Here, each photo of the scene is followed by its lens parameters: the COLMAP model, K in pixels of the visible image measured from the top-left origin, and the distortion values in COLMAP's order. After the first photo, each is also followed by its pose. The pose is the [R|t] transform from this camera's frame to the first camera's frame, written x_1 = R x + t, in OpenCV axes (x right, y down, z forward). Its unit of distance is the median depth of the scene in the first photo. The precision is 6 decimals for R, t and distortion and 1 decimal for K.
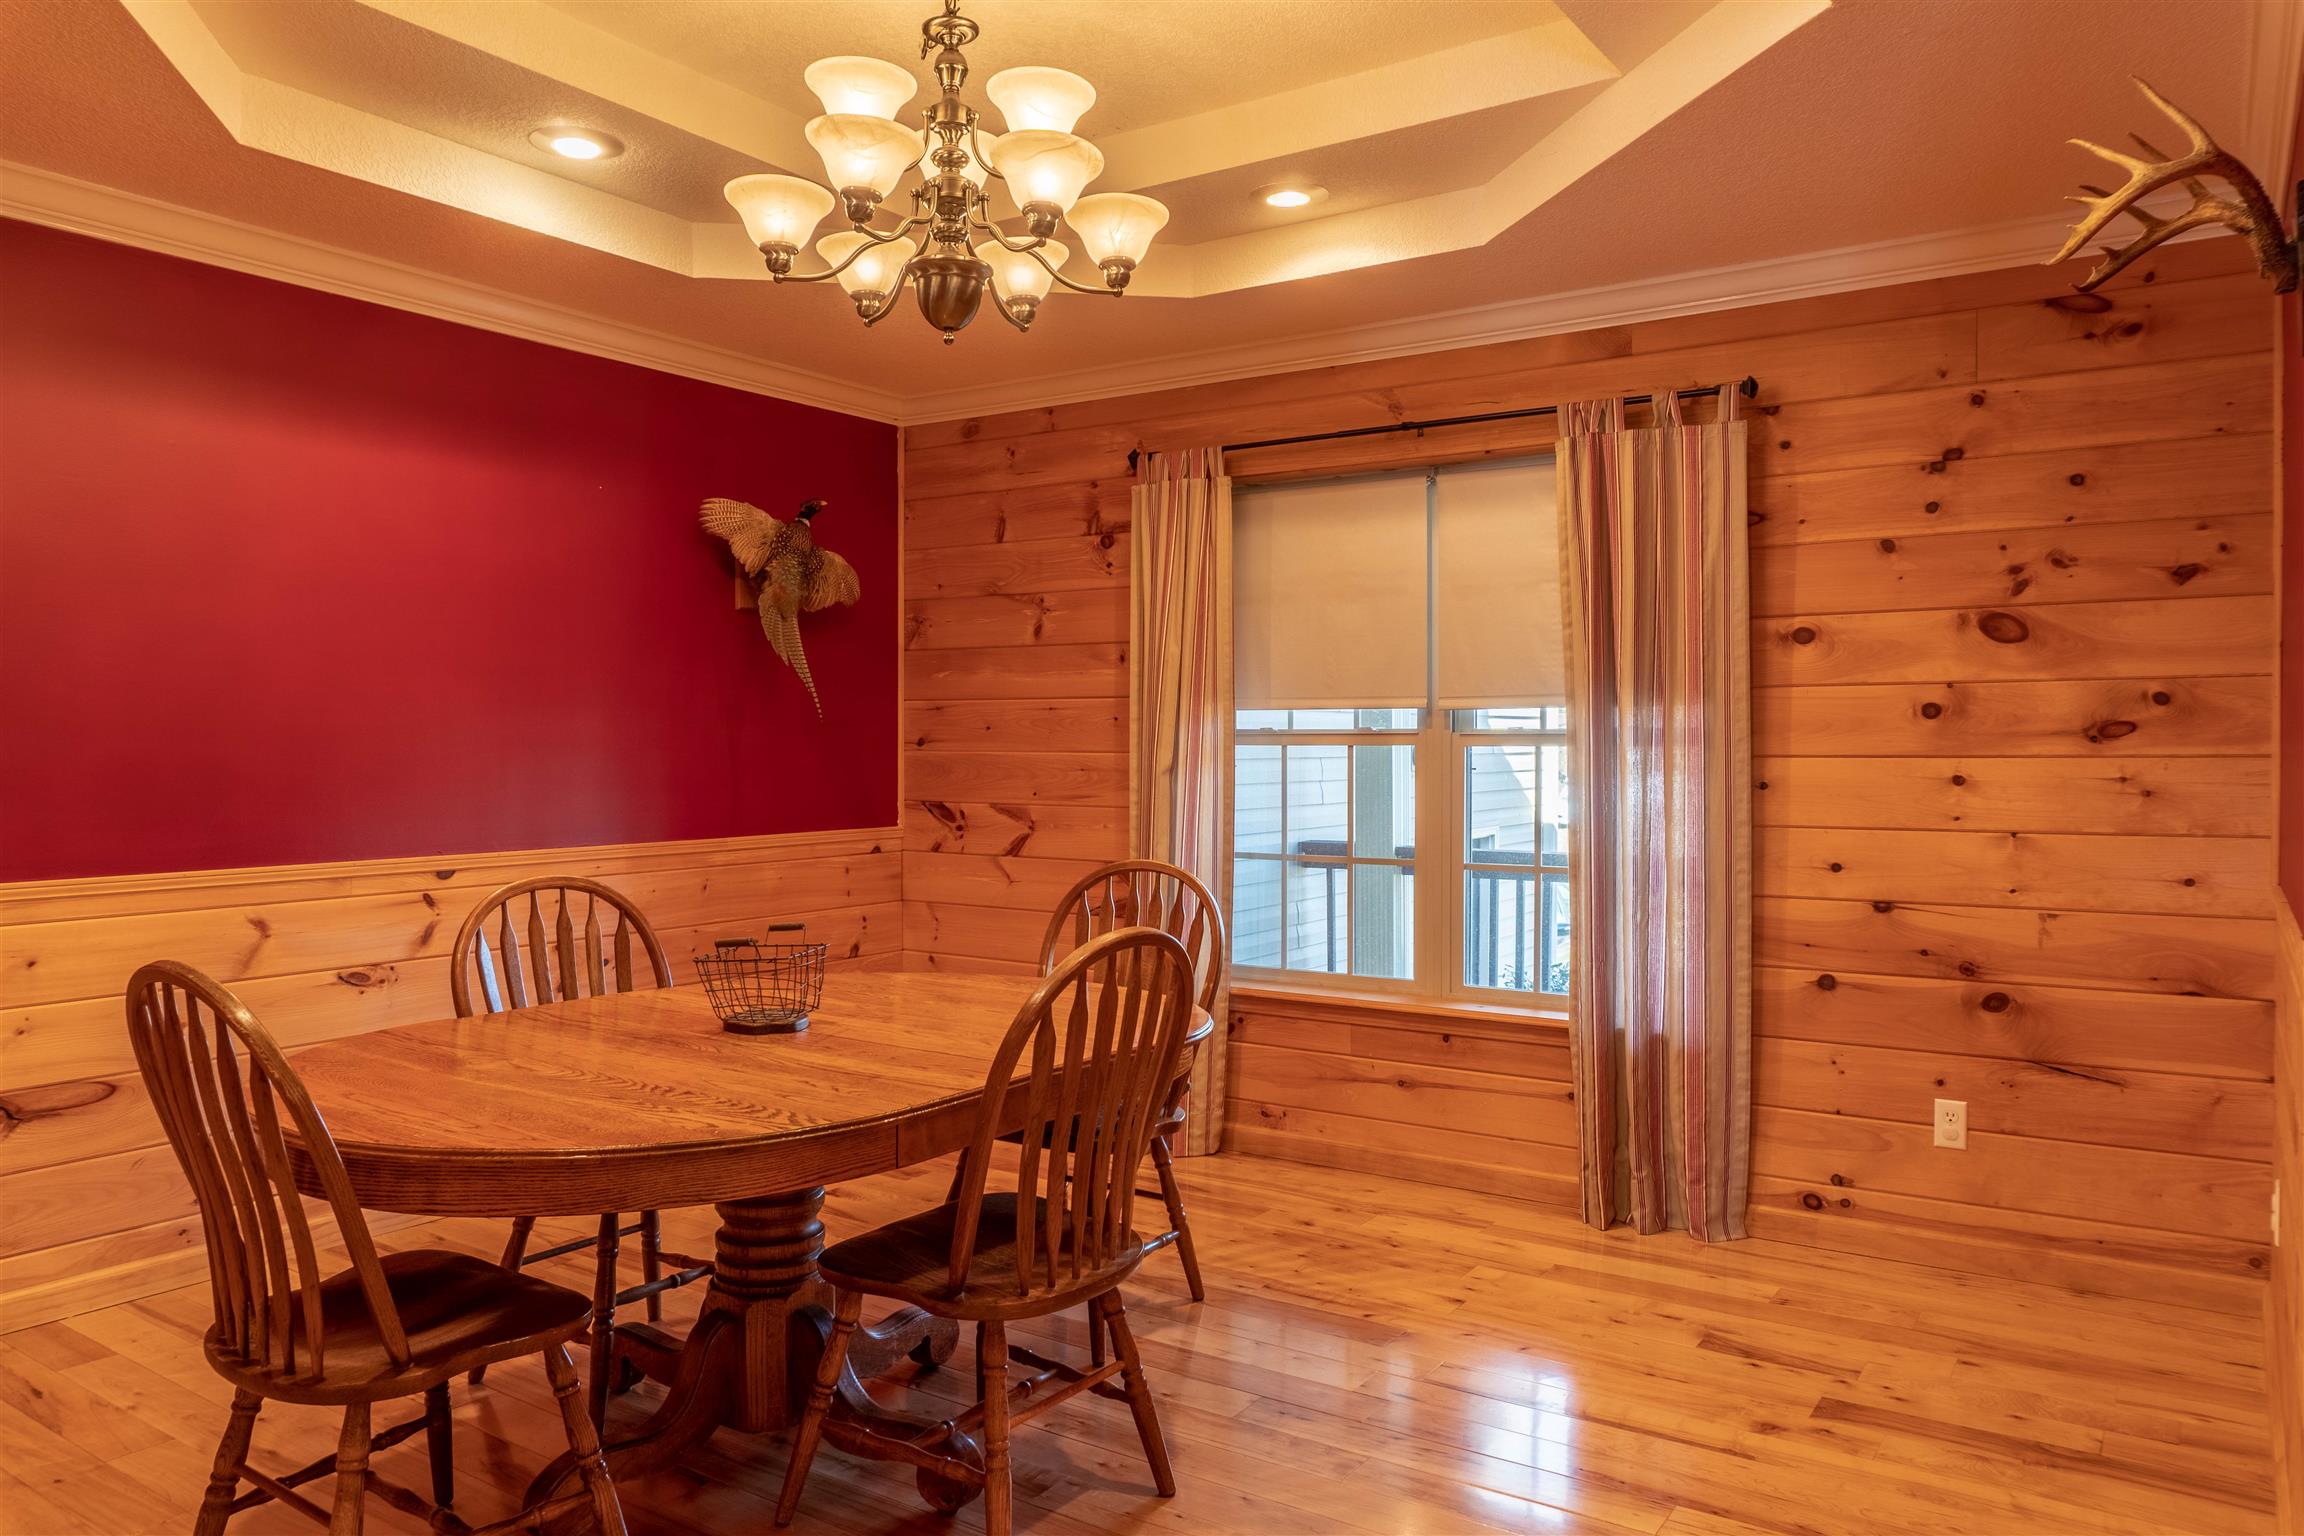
lens RADIAL K [[1593.6, 0, 1150.8], [0, 1593.6, 697.7], [0, 0, 1]] dist [-0.025522, -0.002711]
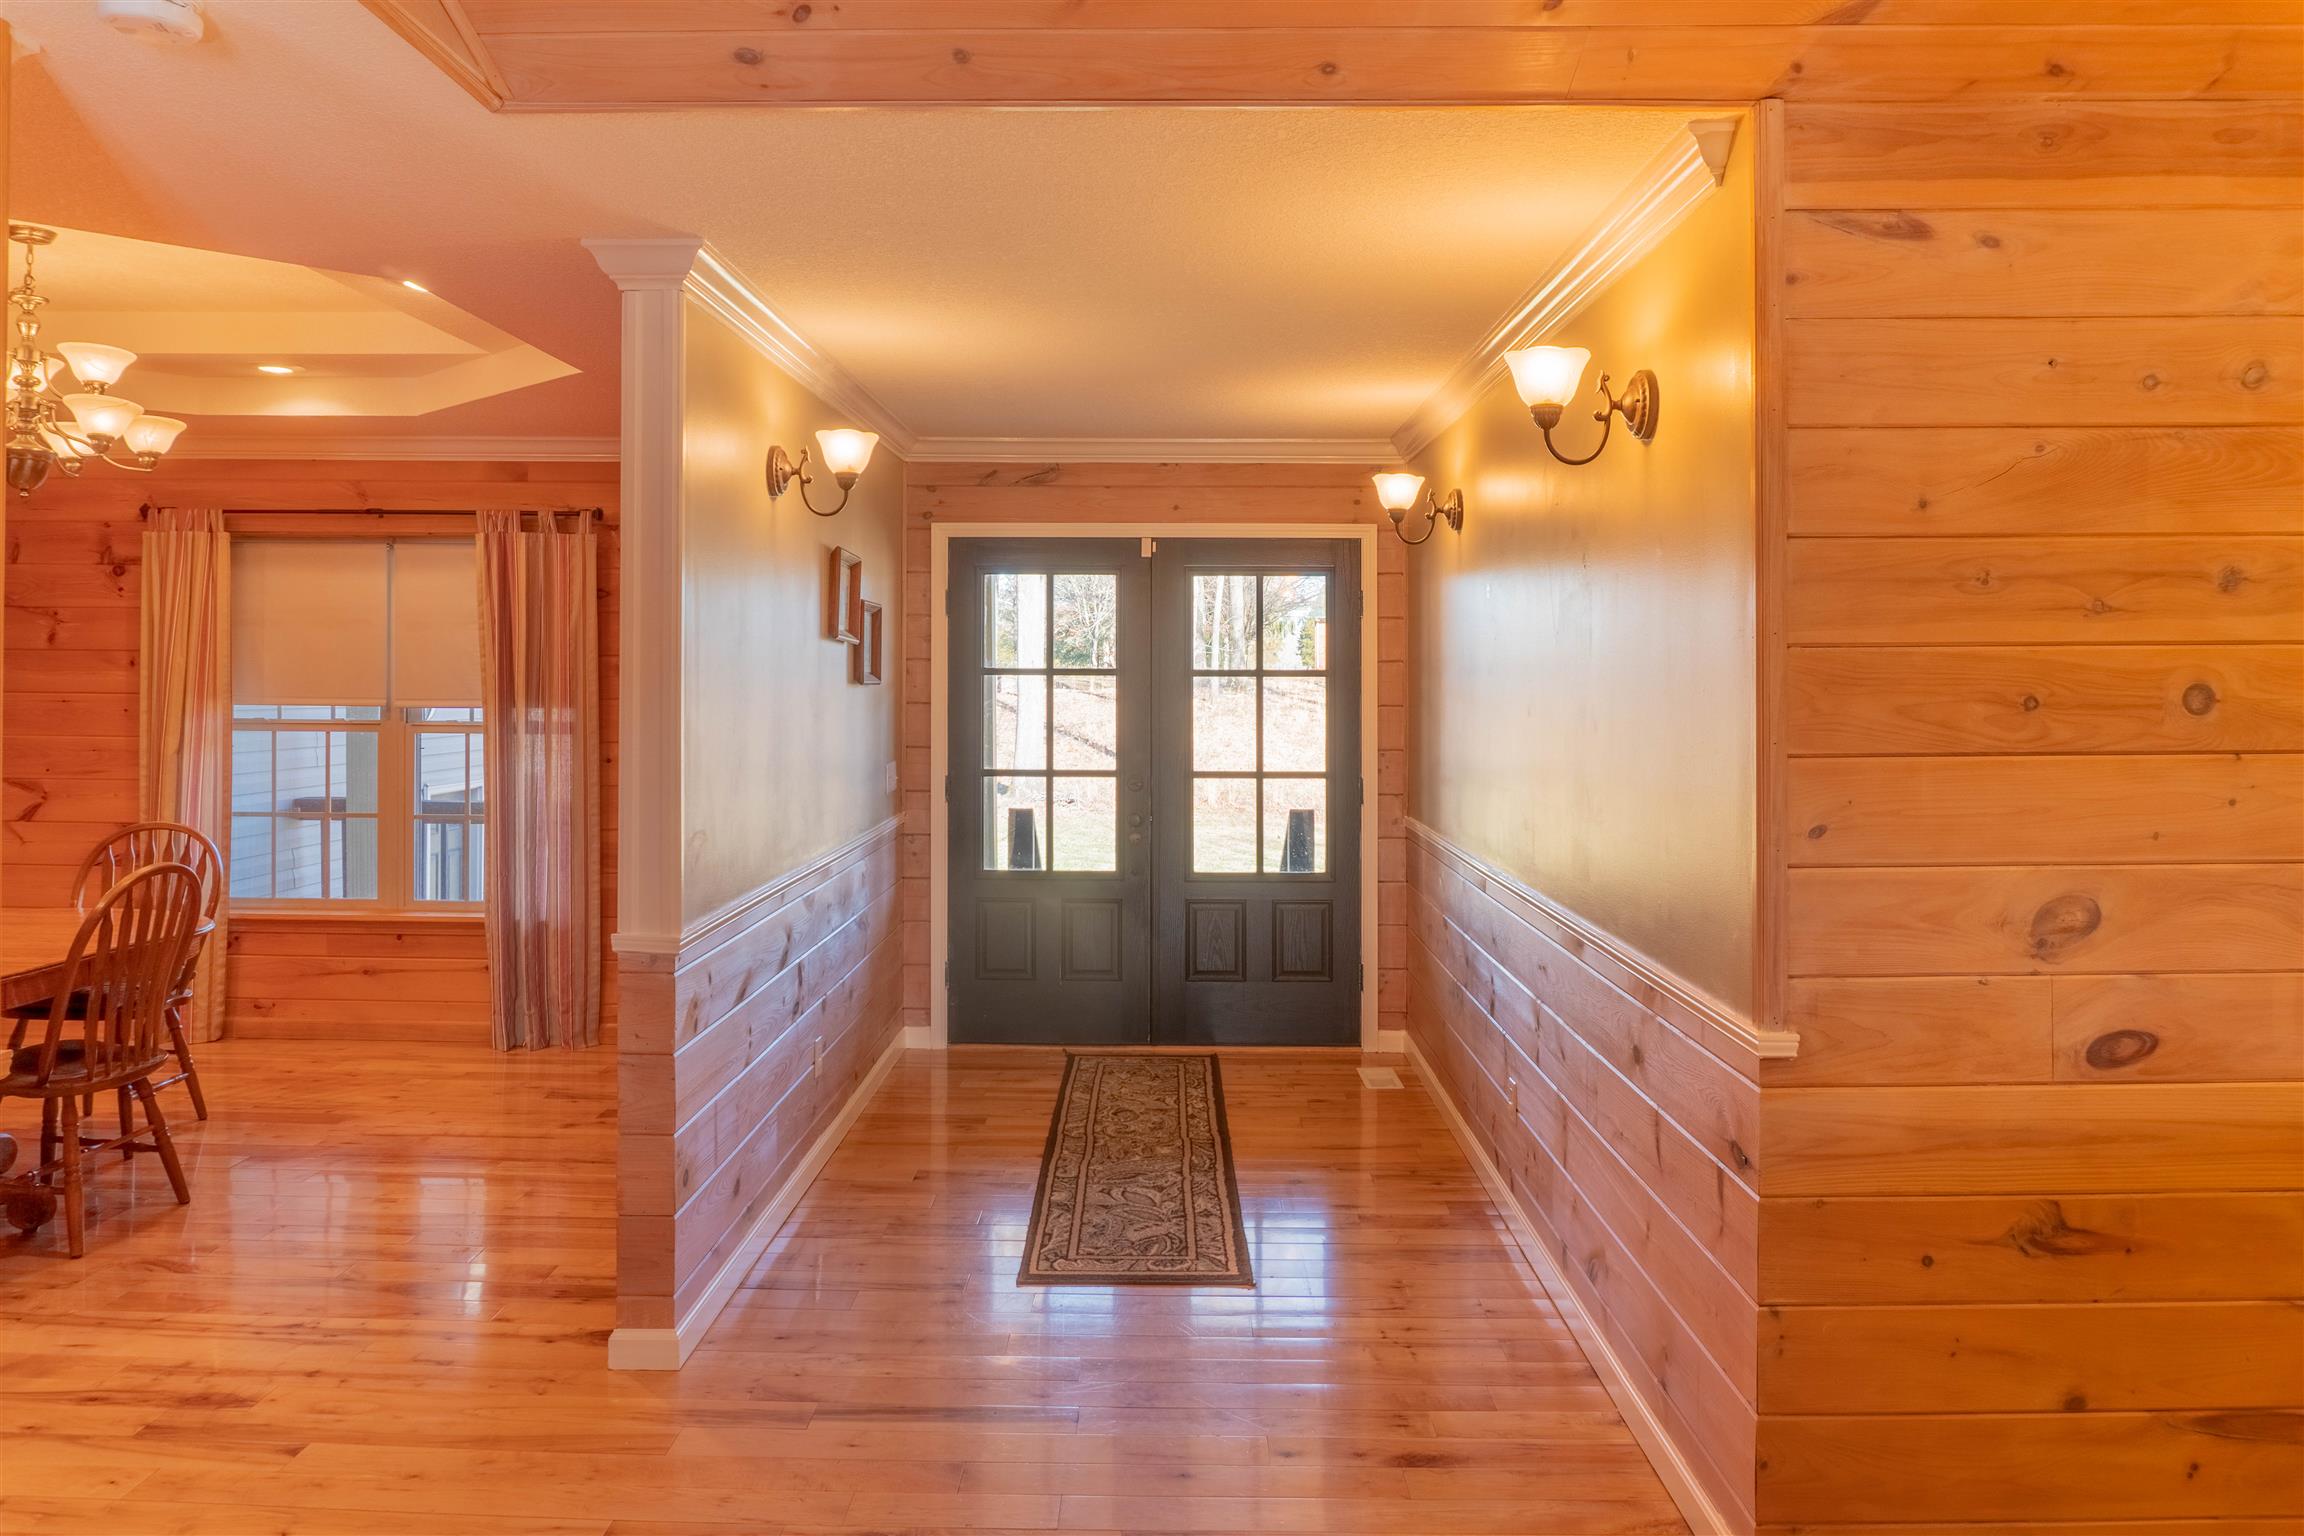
lens RADIAL K [[1593.6, 0, 1150.8], [0, 1593.6, 697.7], [0, 0, 1]] dist [-0.025522, -0.002711]
pose [[0.838272, 0.002053, 0.545249, -0.026293], [-0.023324, 0.999213, 0.032096, -0.066680], [-0.544753, -0.039623, 0.837660, -0.588246]]
